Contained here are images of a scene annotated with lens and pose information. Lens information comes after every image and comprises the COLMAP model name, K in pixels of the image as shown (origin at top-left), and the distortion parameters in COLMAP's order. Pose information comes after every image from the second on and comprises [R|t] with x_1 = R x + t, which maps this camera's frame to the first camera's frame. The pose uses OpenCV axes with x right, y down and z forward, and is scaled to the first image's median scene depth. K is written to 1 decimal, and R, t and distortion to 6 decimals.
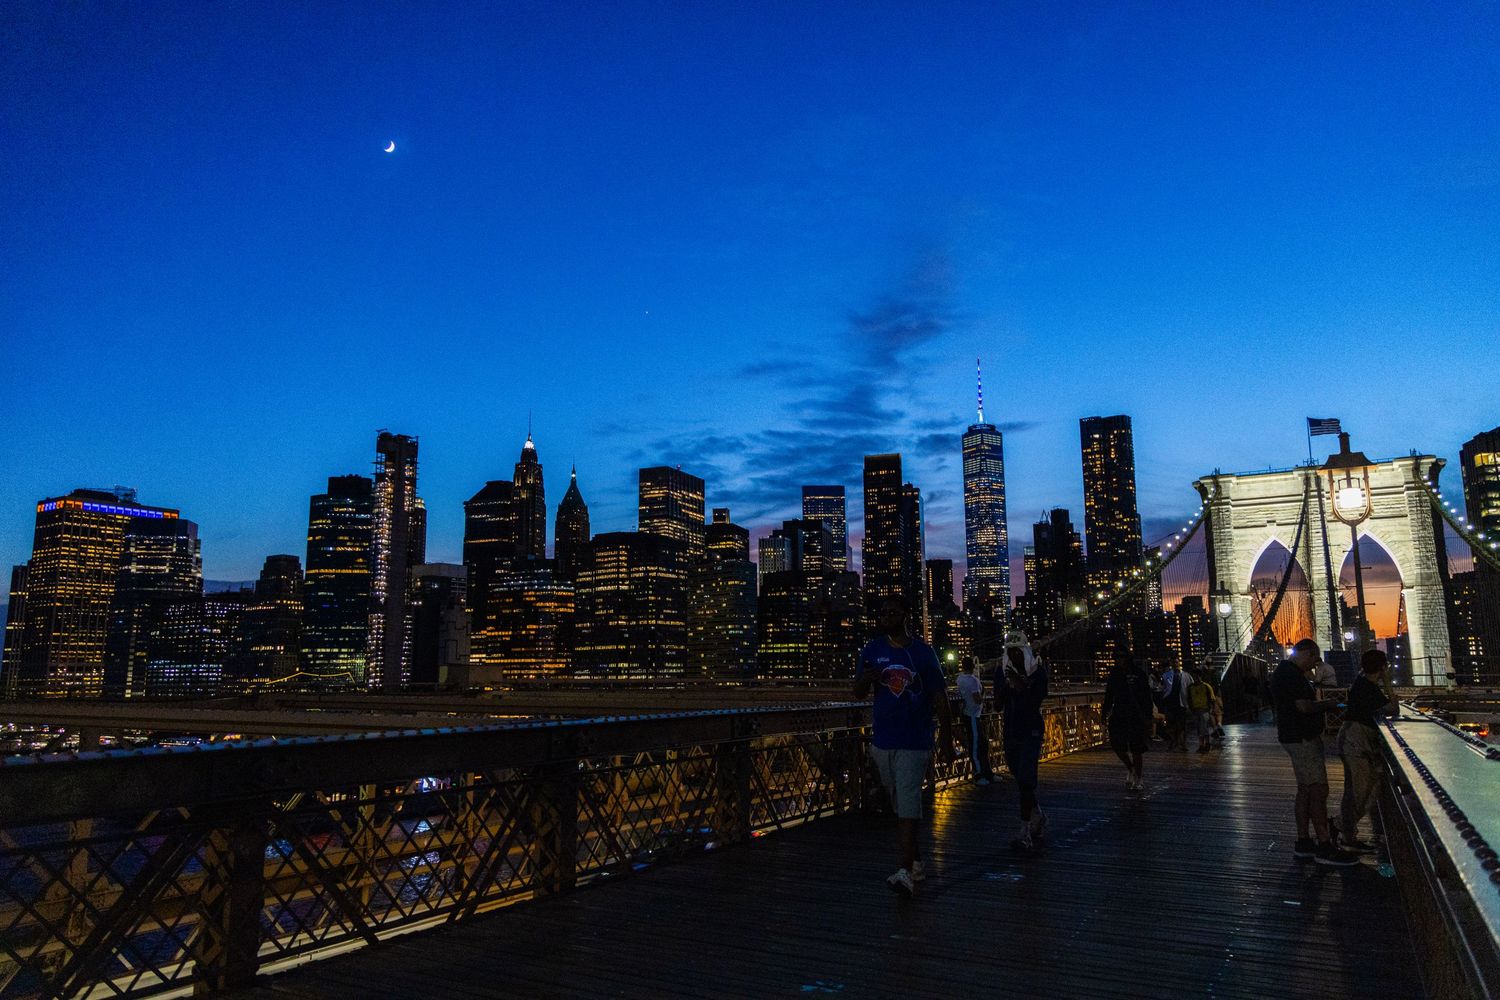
lens RADIAL K [[1043.8, 0, 747.0], [0, 1043.8, 508.8], [0, 0, 1]] dist [0.036995, 0.000018]
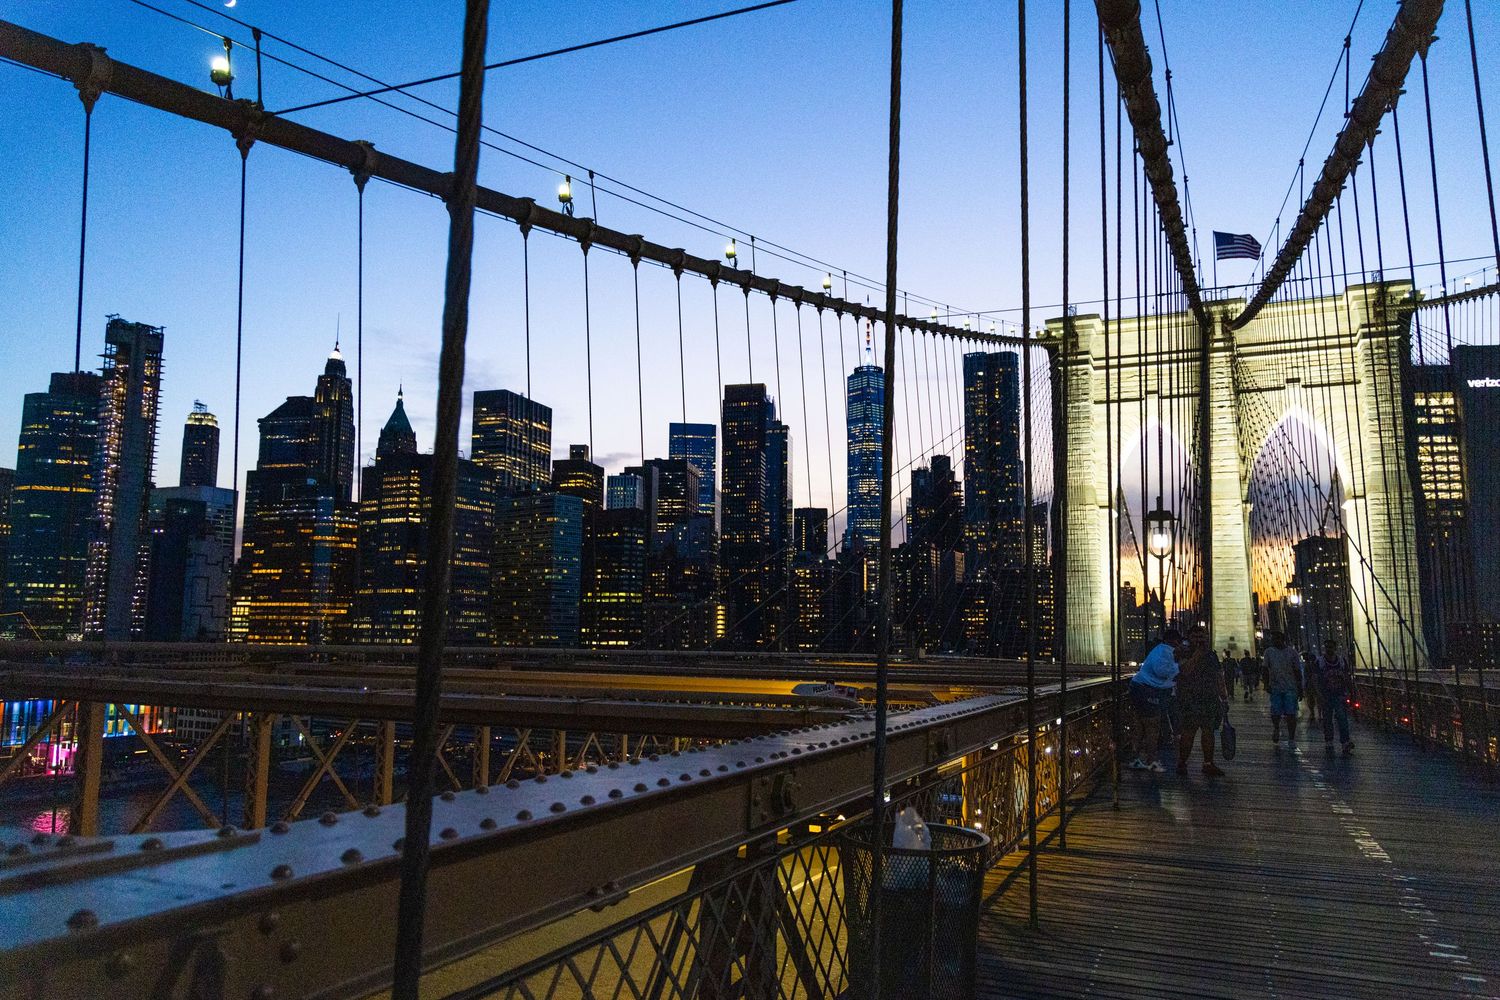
lens RADIAL K [[1048.0, 0, 750.0], [0, 1048.0, 500.0], [0, 0, 1]] dist [0.018446, 0.002108]
pose [[0.995393, 0.034010, 0.089640, 0.068767], [-0.036954, 0.998824, 0.031392, 0.021951], [-0.088467, -0.034560, 0.995479, 0.134086]]
